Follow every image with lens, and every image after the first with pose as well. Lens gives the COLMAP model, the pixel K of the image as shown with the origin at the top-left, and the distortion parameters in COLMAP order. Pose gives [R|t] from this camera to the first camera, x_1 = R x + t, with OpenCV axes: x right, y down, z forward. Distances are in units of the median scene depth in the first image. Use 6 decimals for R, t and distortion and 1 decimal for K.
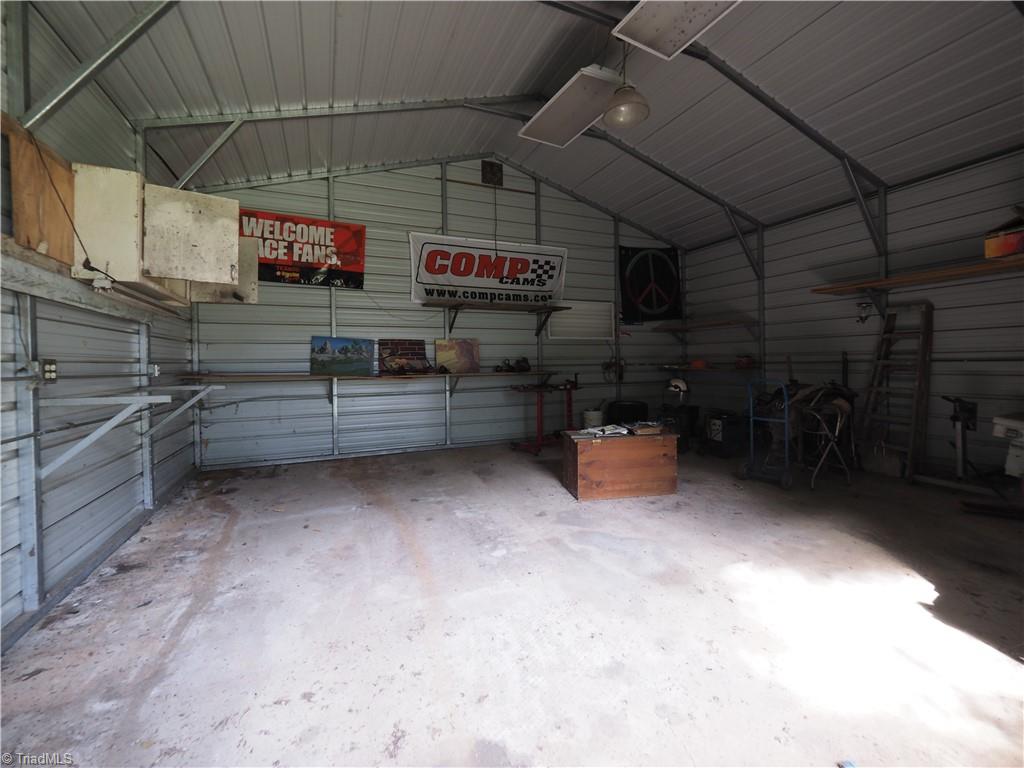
lens RADIAL K [[432.4, 0, 507.9], [0, 432.4, 367.4], [0, 0, 1]] dist [0.001077, -0.000035]
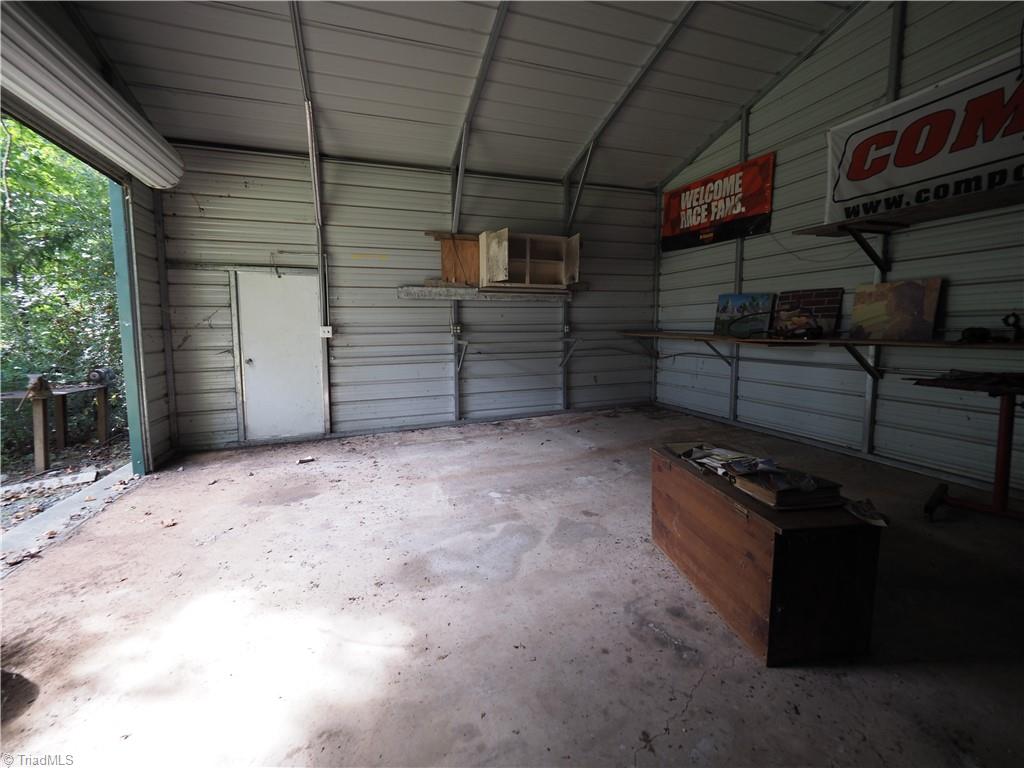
lens RADIAL K [[432.4, 0, 507.9], [0, 432.4, 367.4], [0, 0, 1]] dist [0.001077, -0.000035]
pose [[-0.069161, 0.106176, -0.991939, 0.580291], [0.000767, 0.994325, 0.106378, -0.014234], [0.997605, 0.006596, -0.068850, 0.601954]]
